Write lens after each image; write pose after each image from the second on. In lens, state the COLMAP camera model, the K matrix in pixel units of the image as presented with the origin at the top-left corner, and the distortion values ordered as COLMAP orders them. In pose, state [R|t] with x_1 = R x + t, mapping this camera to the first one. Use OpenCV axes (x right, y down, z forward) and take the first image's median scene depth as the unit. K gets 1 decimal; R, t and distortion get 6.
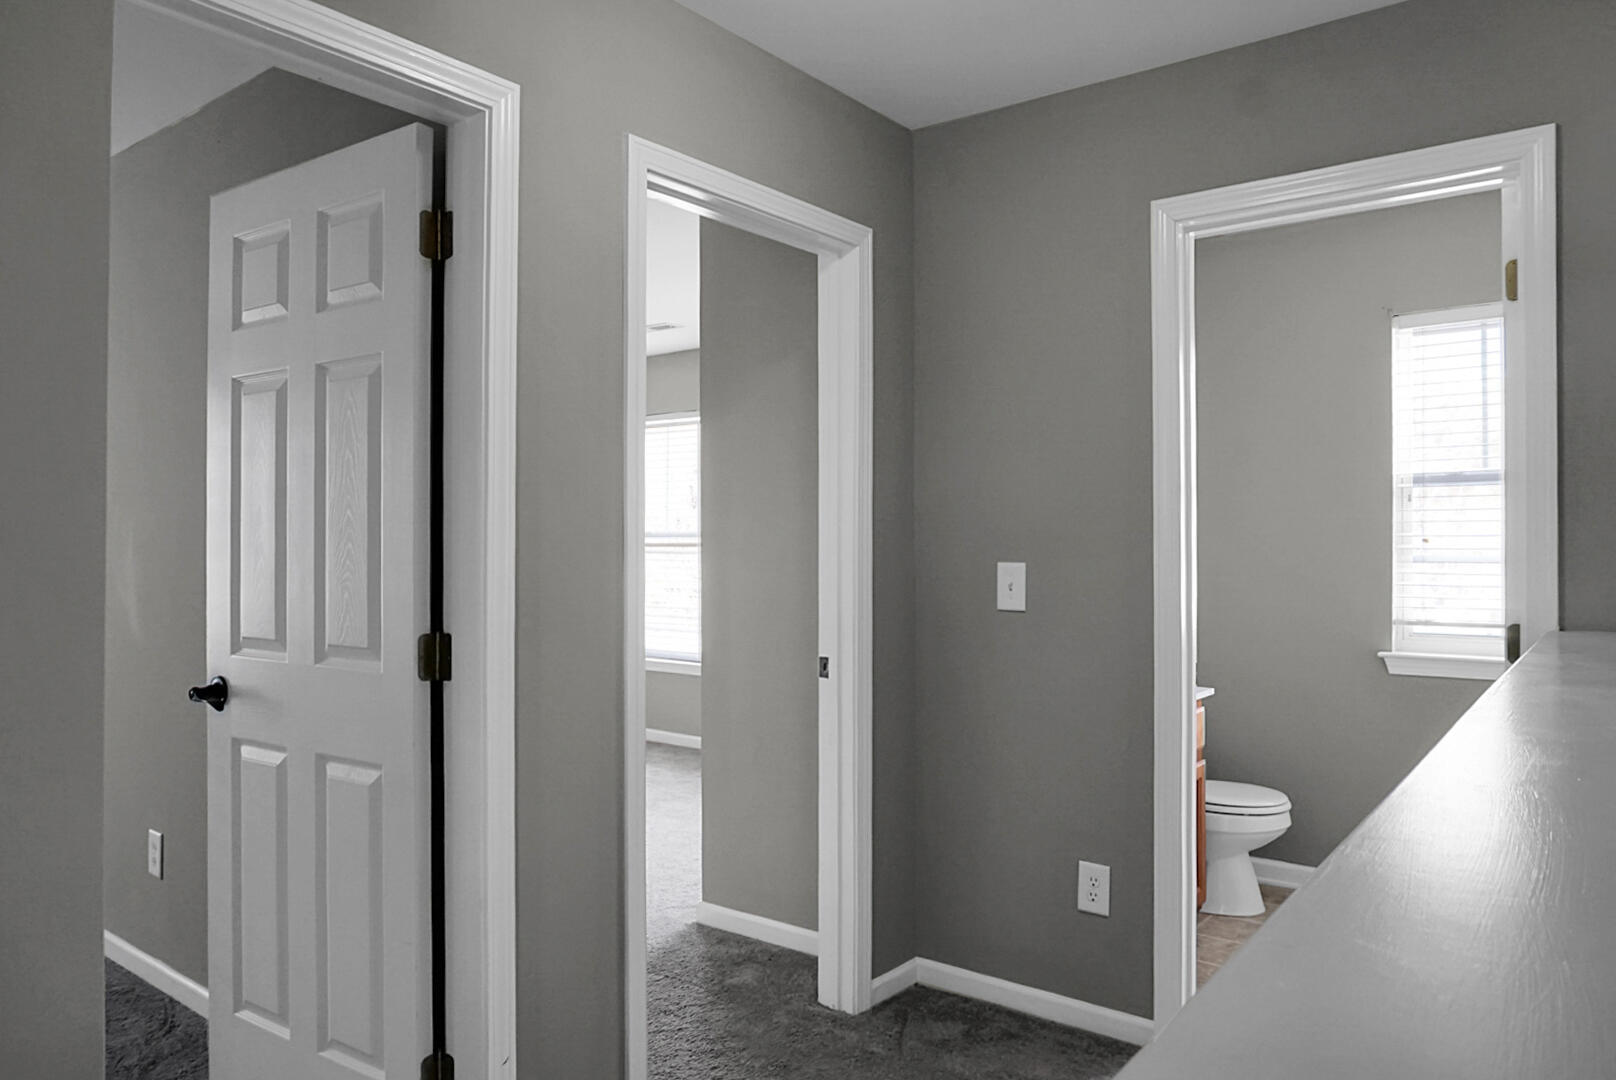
lens RADIAL K [[1136.4, 0, 808.0], [0, 1136.4, 540.0], [0, 0, 1]] dist [-0.008376, -0.000116]
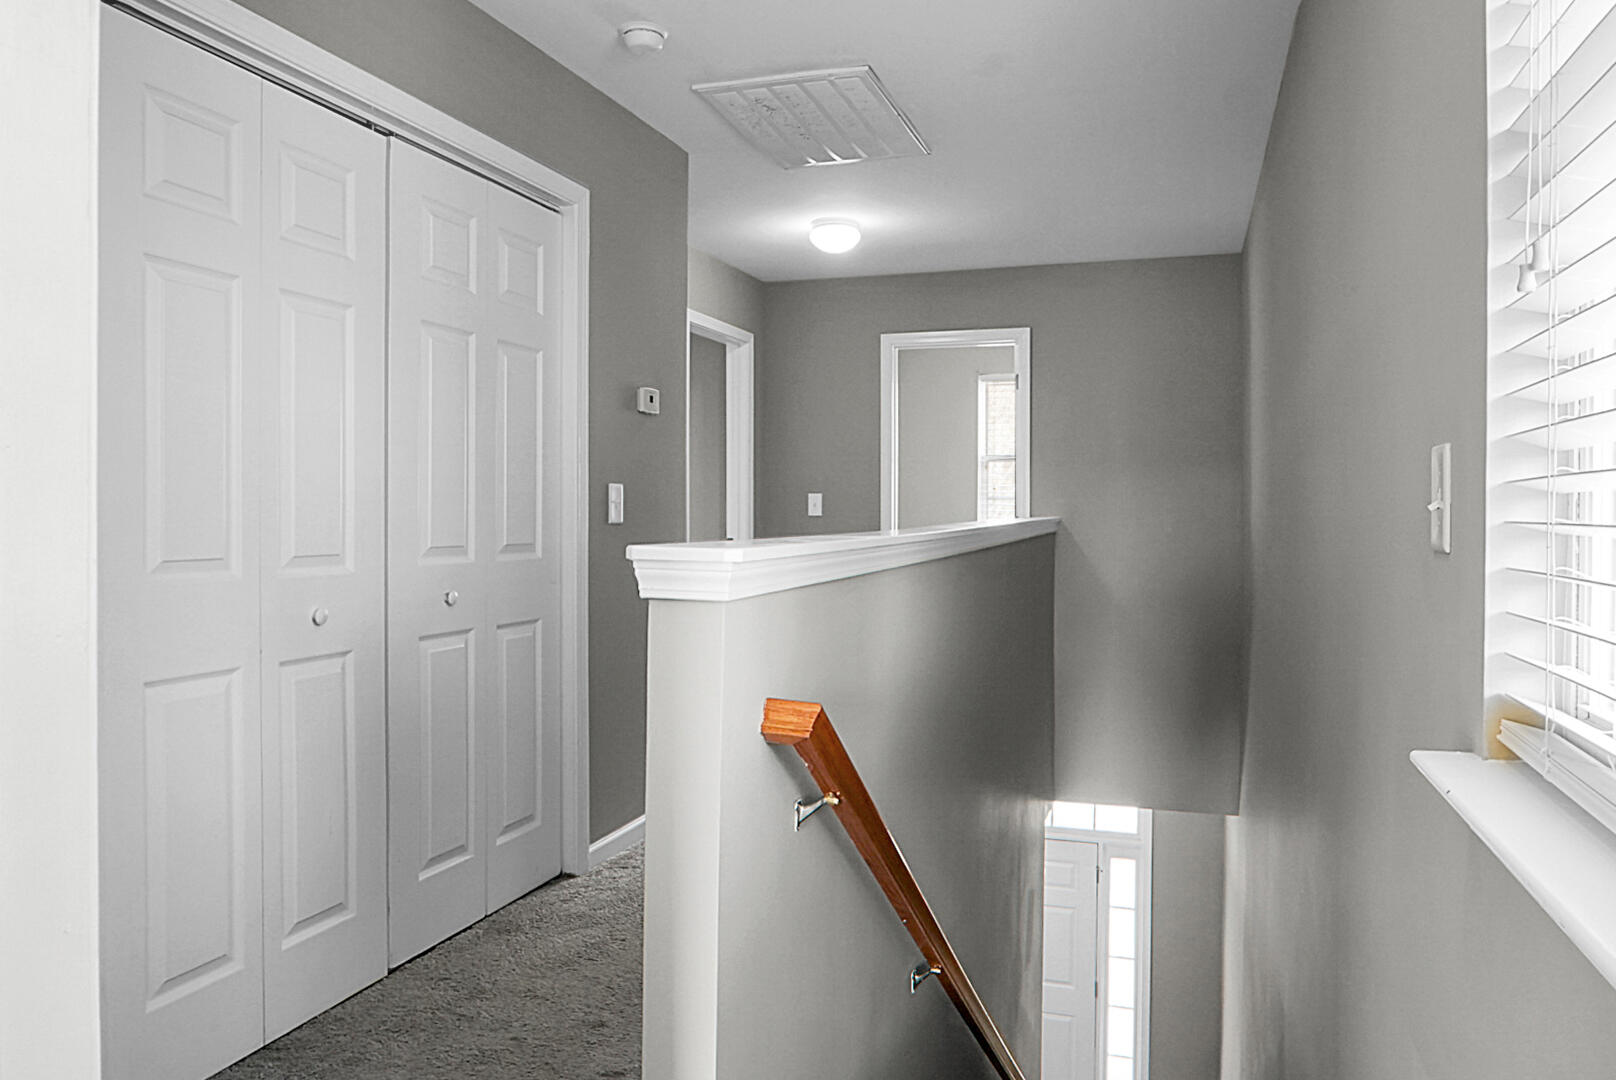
lens RADIAL K [[1136.4, 0, 808.0], [0, 1136.4, 540.0], [0, 0, 1]] dist [-0.008376, -0.000116]
pose [[0.950580, -0.006060, 0.310422, -0.505419], [-0.002264, 0.999648, 0.026448, 0.051243], [-0.310473, -0.025844, 0.950231, -1.045633]]
